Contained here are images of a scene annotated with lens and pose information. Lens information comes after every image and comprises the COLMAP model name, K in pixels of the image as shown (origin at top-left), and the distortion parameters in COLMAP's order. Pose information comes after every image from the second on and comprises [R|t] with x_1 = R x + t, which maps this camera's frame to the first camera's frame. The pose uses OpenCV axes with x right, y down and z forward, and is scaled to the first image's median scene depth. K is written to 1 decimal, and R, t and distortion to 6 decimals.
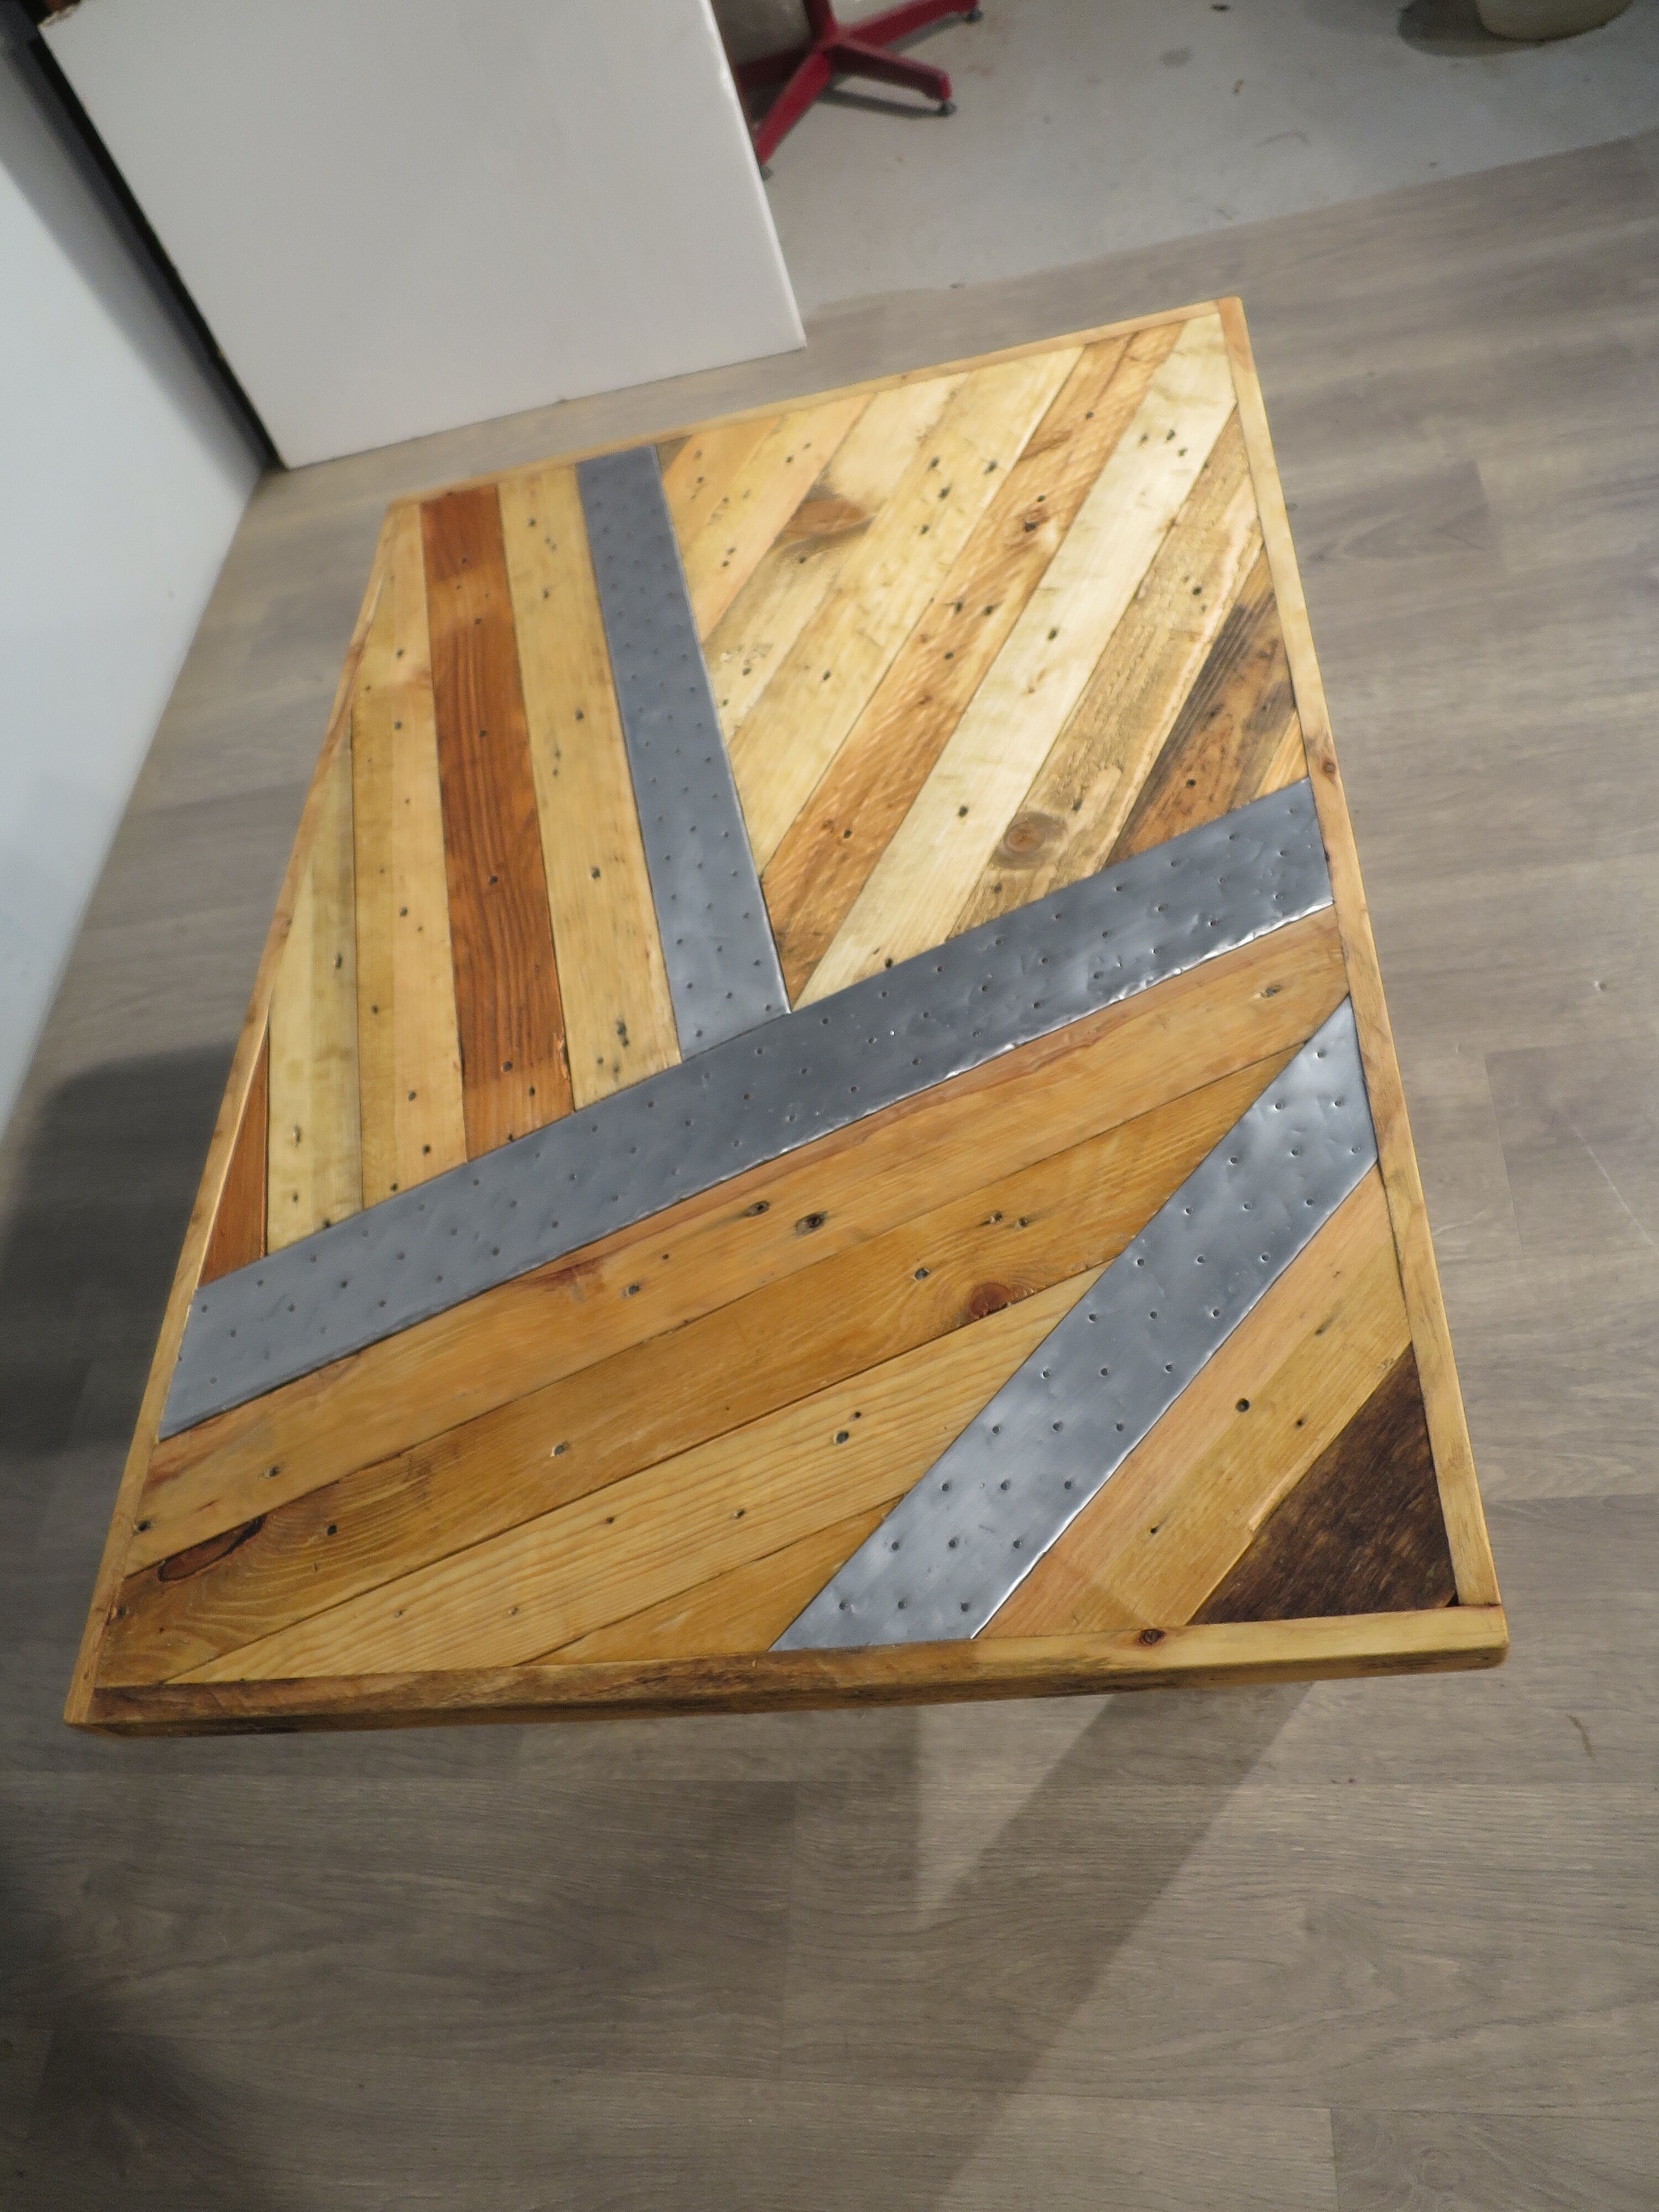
lens RADIAL K [[1604.2, 0, 829.5], [0, 1604.2, 1106.0], [0, 0, 1]] dist [-0.043676, -0.003515]
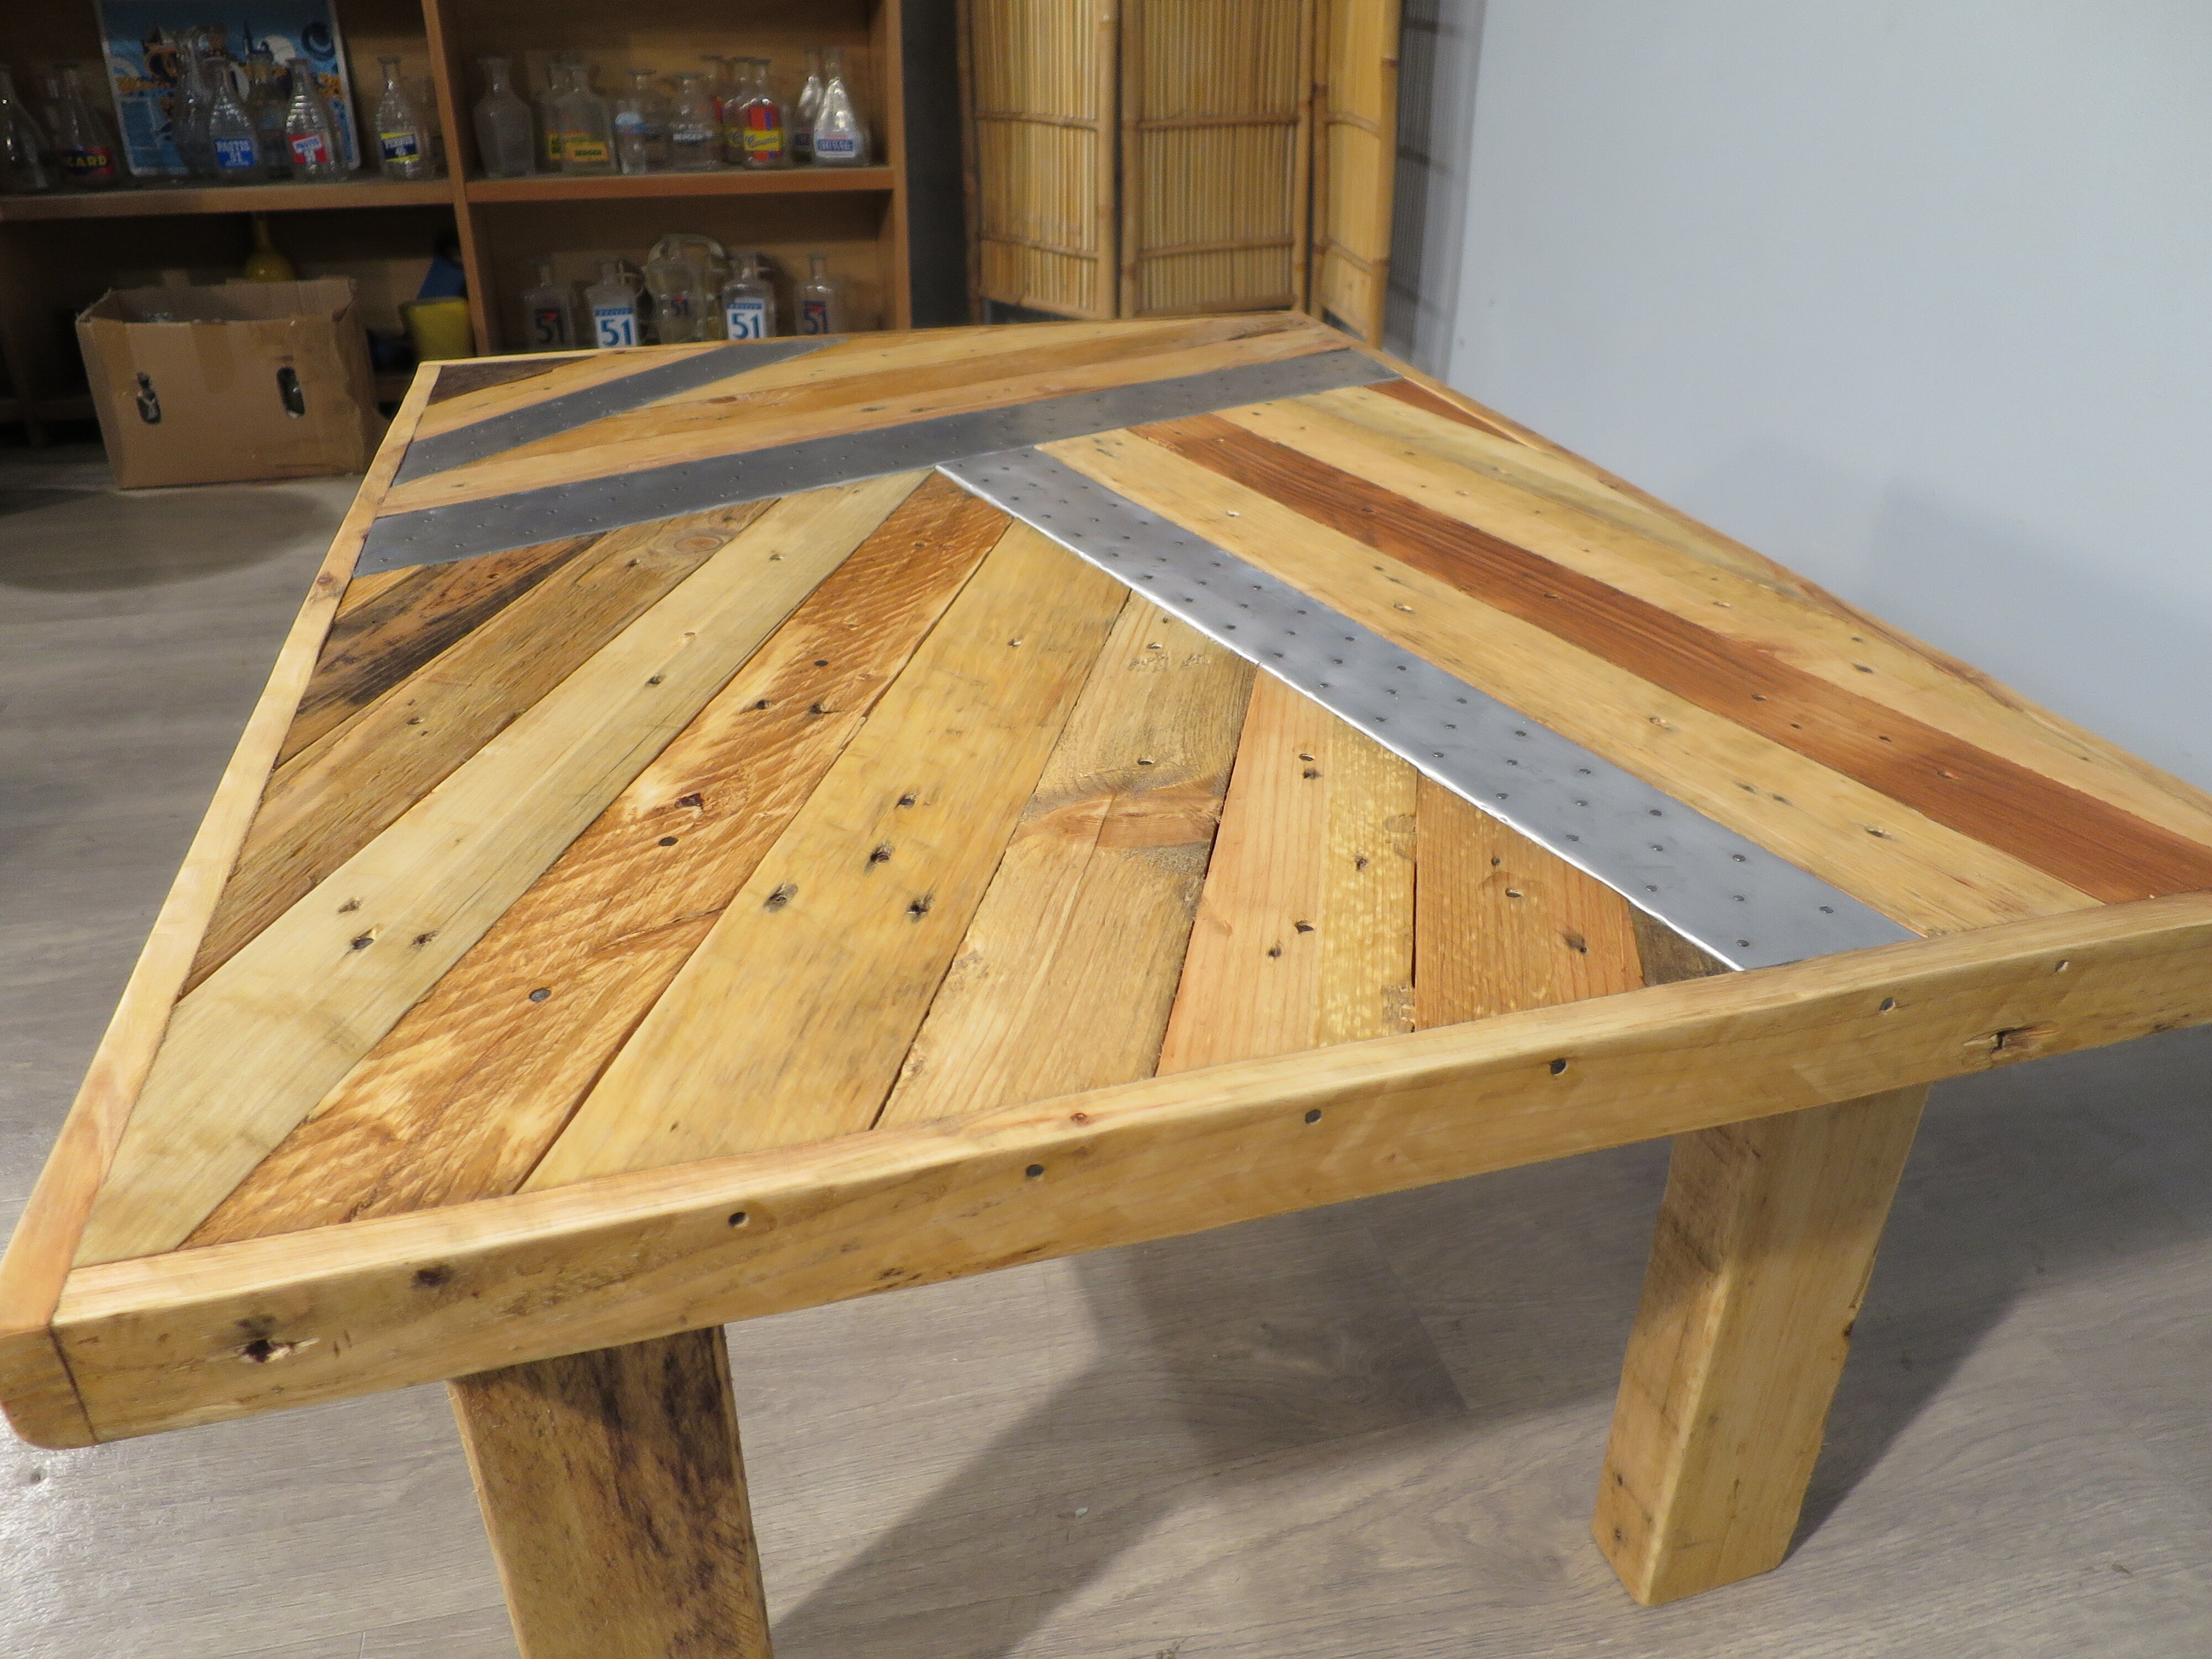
lens RADIAL K [[1604.2, 0, 1106.0], [0, 1604.2, 829.5], [0, 0, 1]] dist [-0.043676, -0.003515]
pose [[-0.921671, 0.370779, -0.114215, 0.073209], [-0.100546, 0.056059, 0.993352, -1.017646], [0.374717, 0.927028, -0.014387, 1.216590]]
